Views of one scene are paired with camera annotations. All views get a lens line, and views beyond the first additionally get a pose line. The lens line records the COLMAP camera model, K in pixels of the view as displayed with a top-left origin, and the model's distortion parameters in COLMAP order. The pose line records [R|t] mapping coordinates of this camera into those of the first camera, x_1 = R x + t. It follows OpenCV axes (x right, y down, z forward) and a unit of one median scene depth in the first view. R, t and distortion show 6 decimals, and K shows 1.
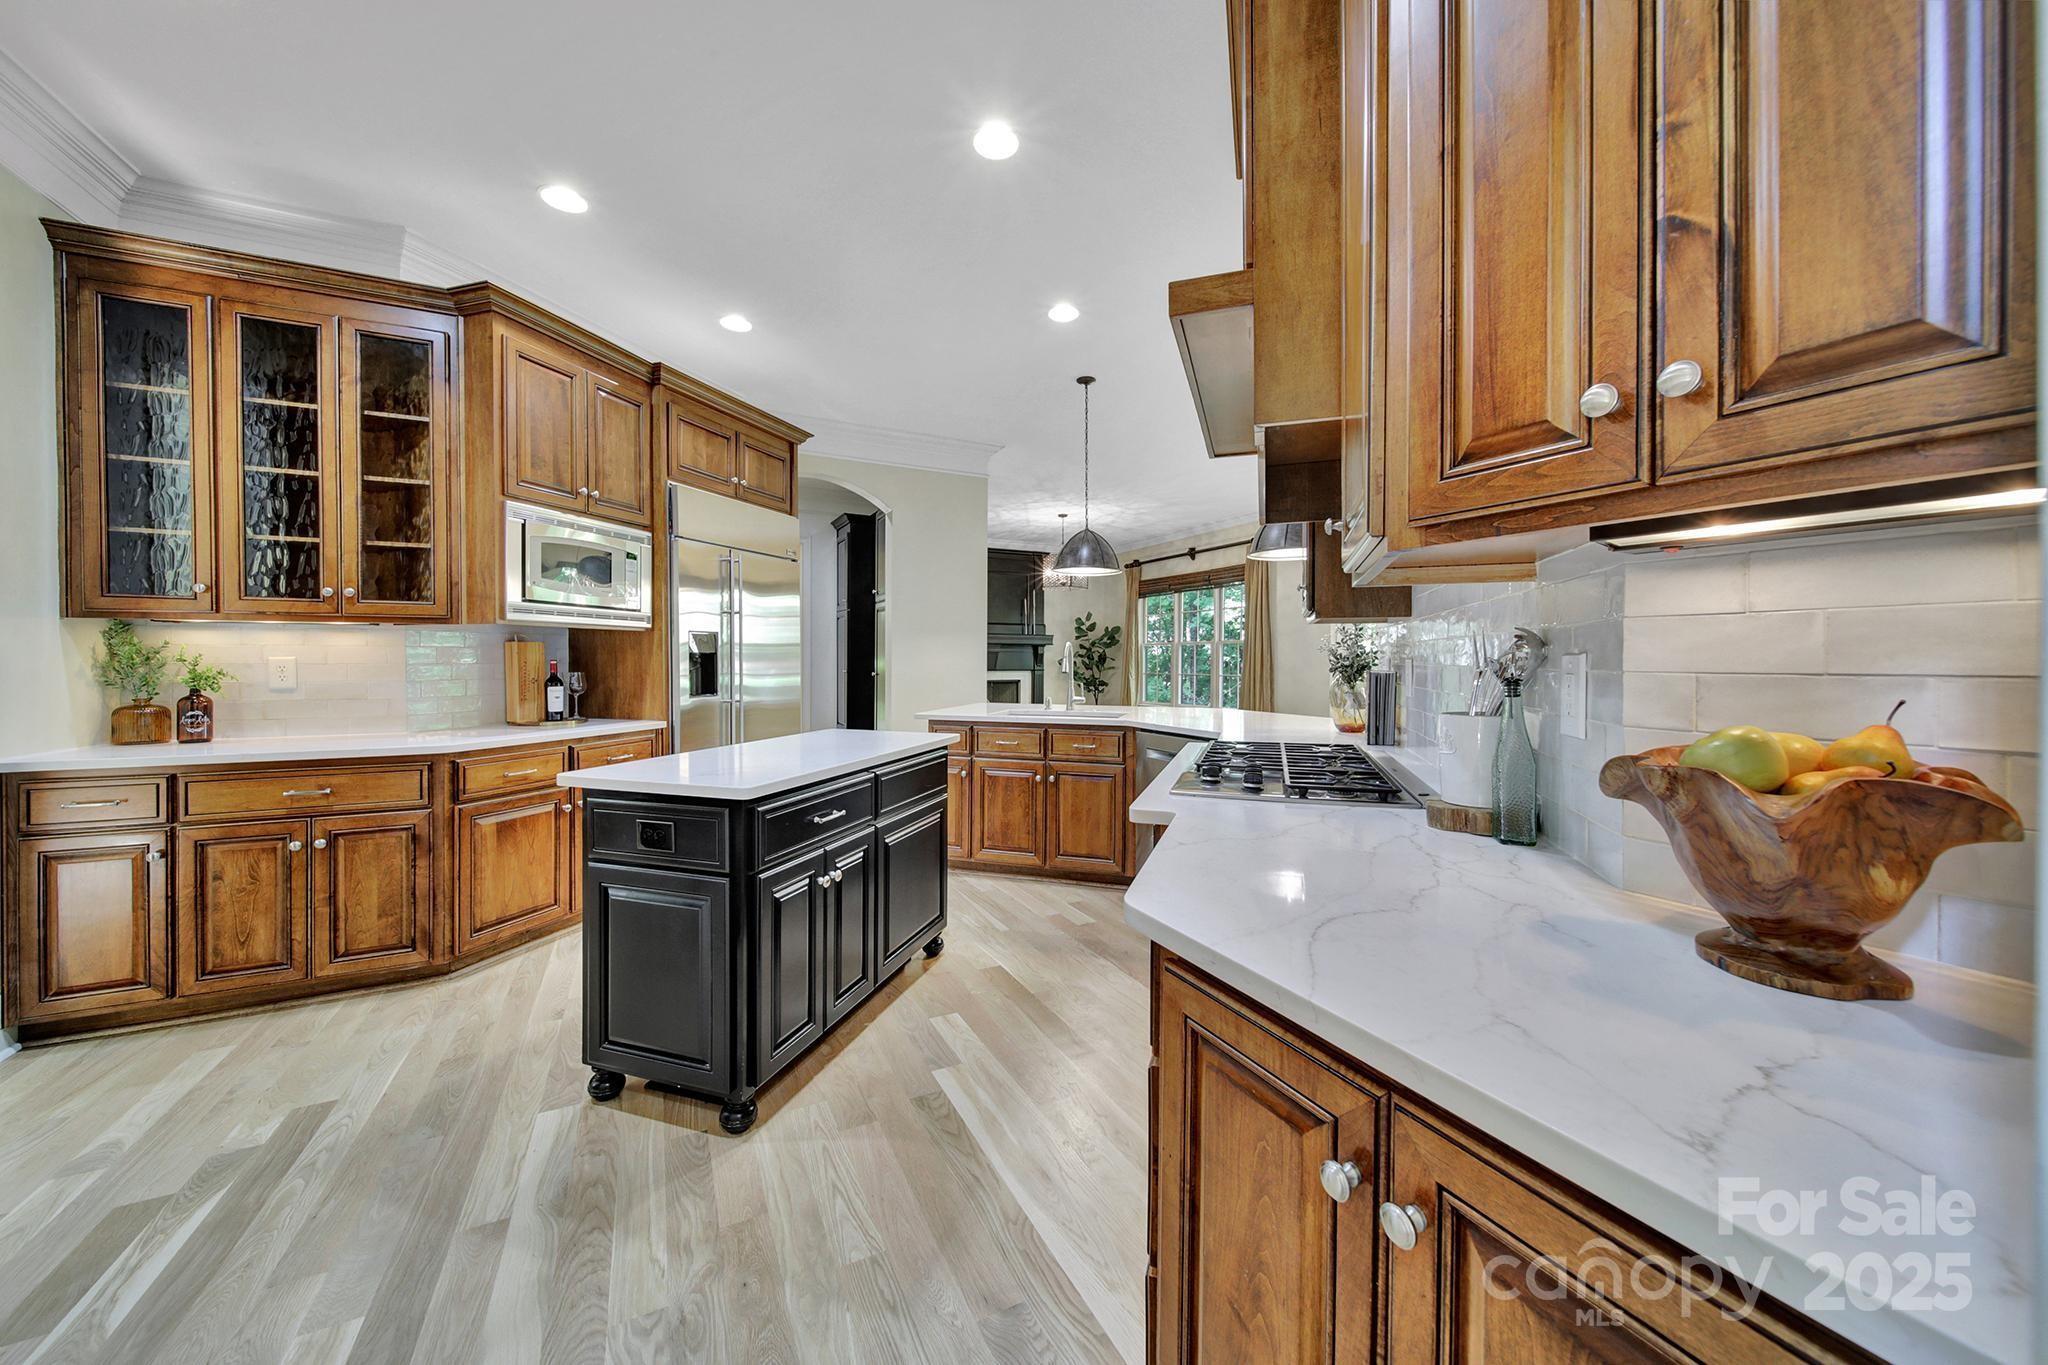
lens RADIAL K [[717.4, 0, 1020.5], [0, 717.4, 667.1], [0, 0, 1]] dist [-0.002143, -0.000811]
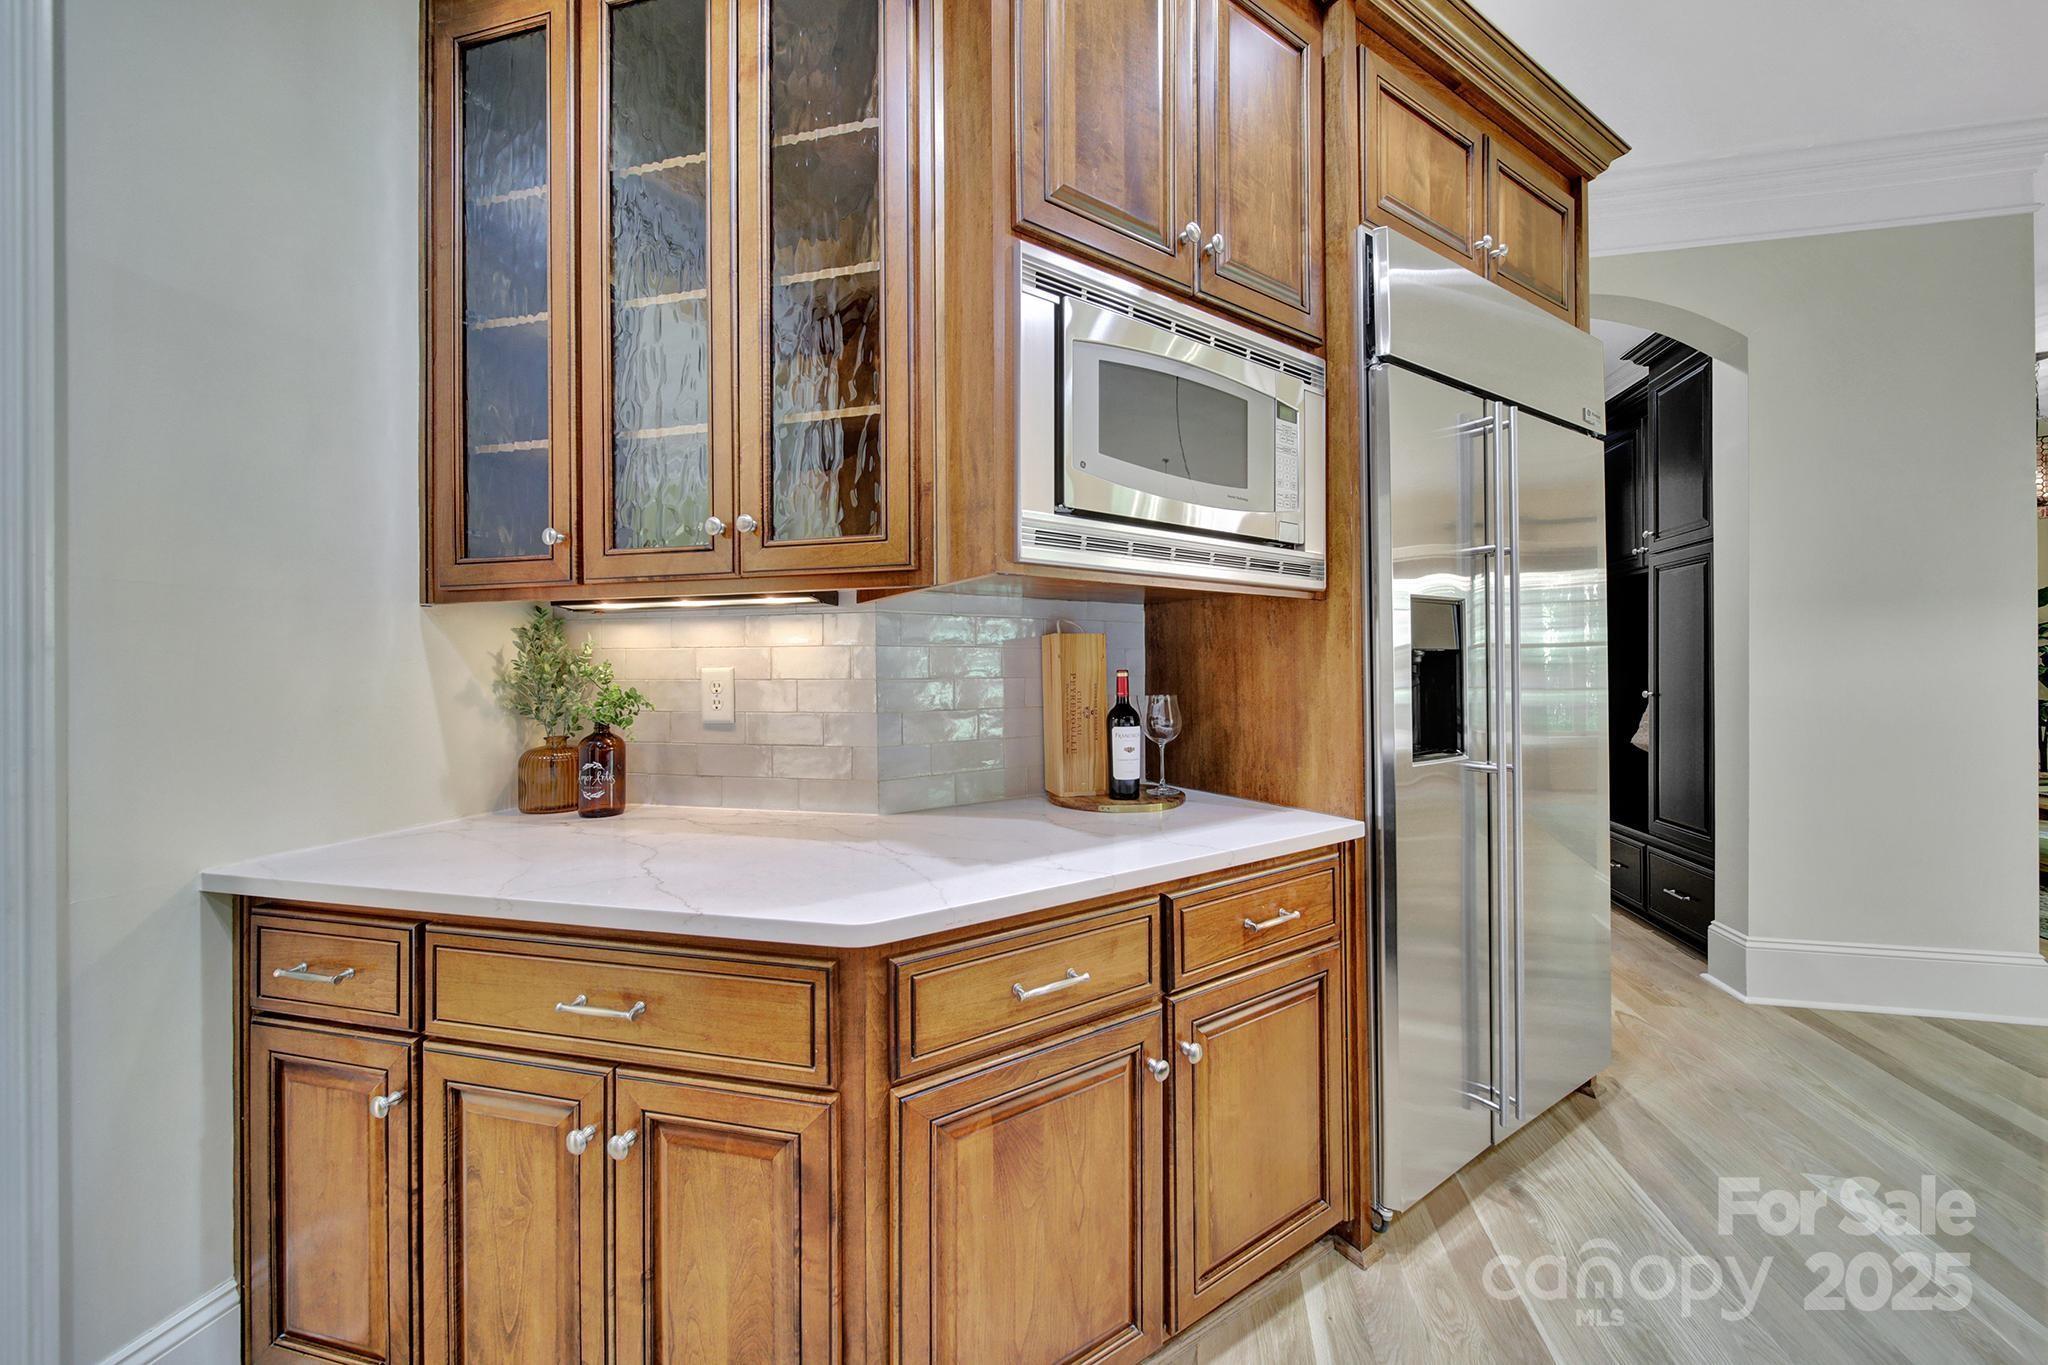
lens RADIAL K [[717.4, 0, 1024.3], [0, 717.4, 675.3], [0, 0, 1]] dist [-0.002143, -0.000811]
pose [[0.766003, -0.004232, -0.642823, -0.452816], [0.001266, 0.999986, -0.005075, -0.004510], [0.642836, 0.003074, 0.765998, 0.679992]]
